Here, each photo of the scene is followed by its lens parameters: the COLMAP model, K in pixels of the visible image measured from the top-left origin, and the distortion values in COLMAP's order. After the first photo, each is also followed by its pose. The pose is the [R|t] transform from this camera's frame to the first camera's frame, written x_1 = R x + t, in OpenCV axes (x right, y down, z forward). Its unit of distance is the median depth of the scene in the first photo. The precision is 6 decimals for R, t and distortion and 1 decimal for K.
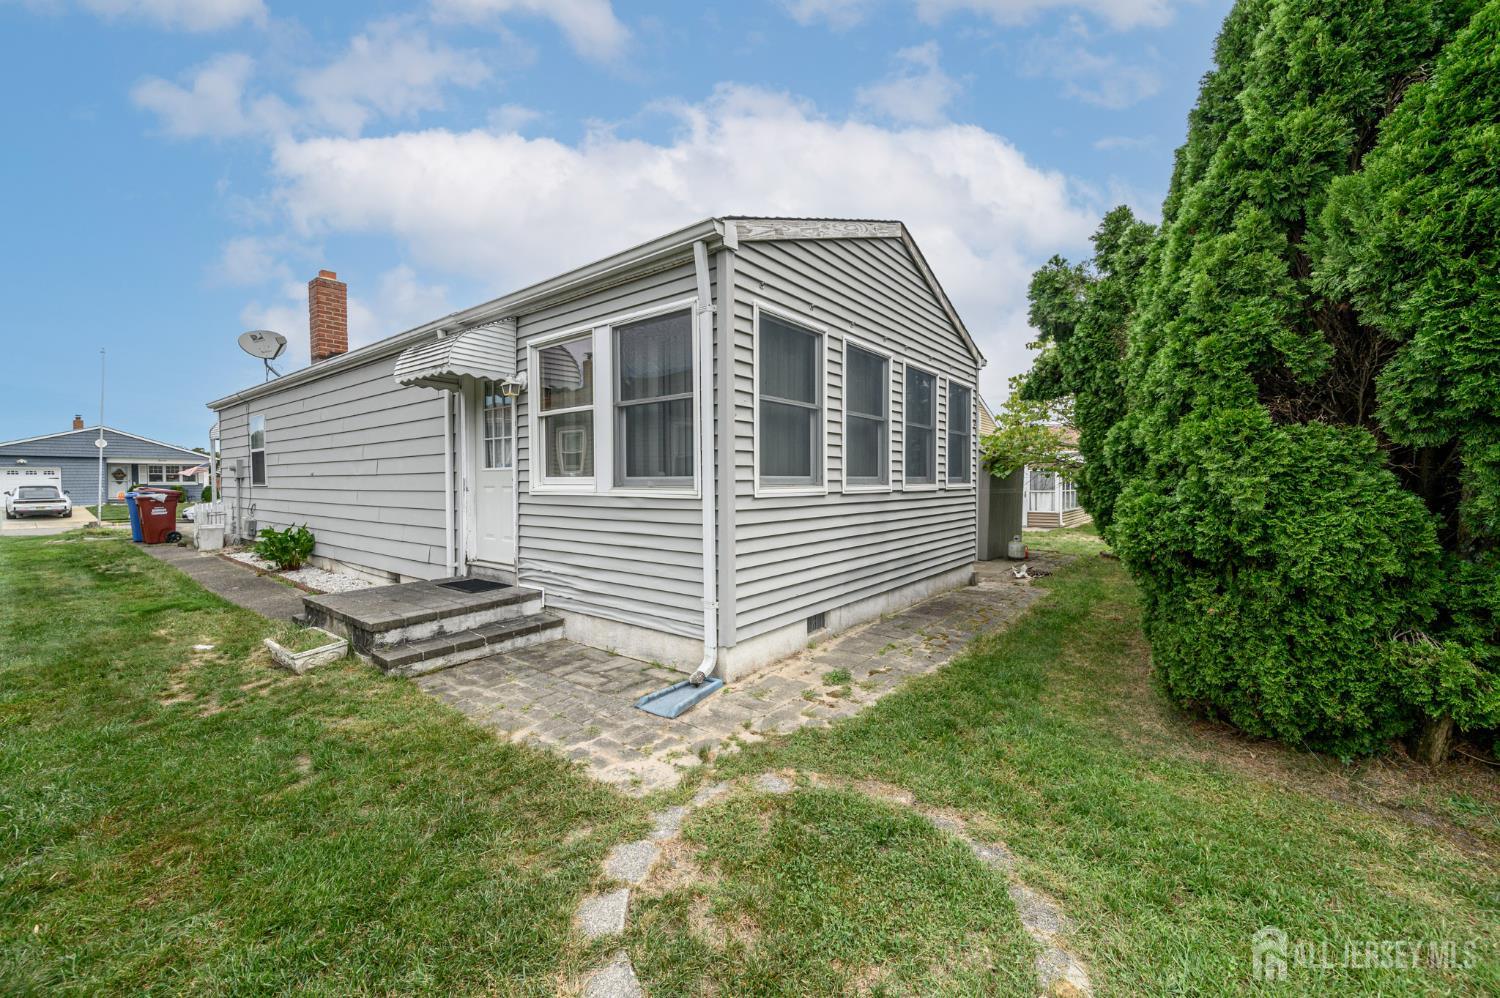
lens RADIAL K [[591.7, 0, 748.2], [0, 591.7, 496.1], [0, 0, 1]] dist [-0.001003, -0.000542]
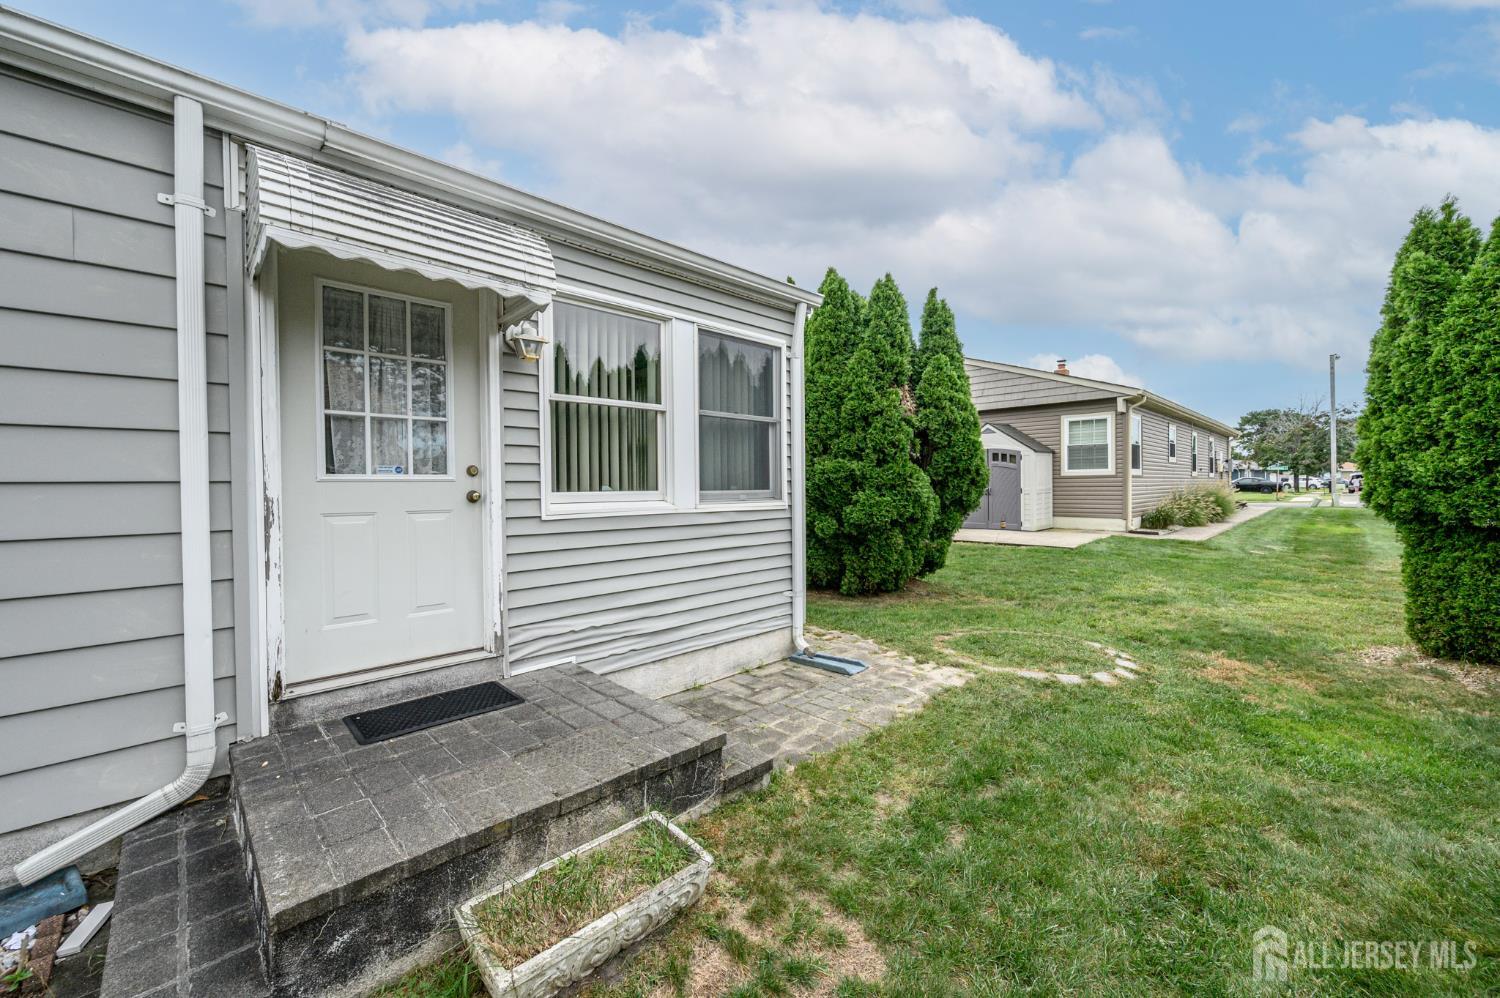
lens RADIAL K [[591.7, 0, 745.2], [0, 591.7, 497.8], [0, 0, 1]] dist [-0.001003, -0.000542]
pose [[0.129360, -0.009858, 0.991549, -1.269229], [0.044457, 0.999003, 0.004133, -0.024667], [-0.990601, 0.043547, 0.129669, 0.917984]]
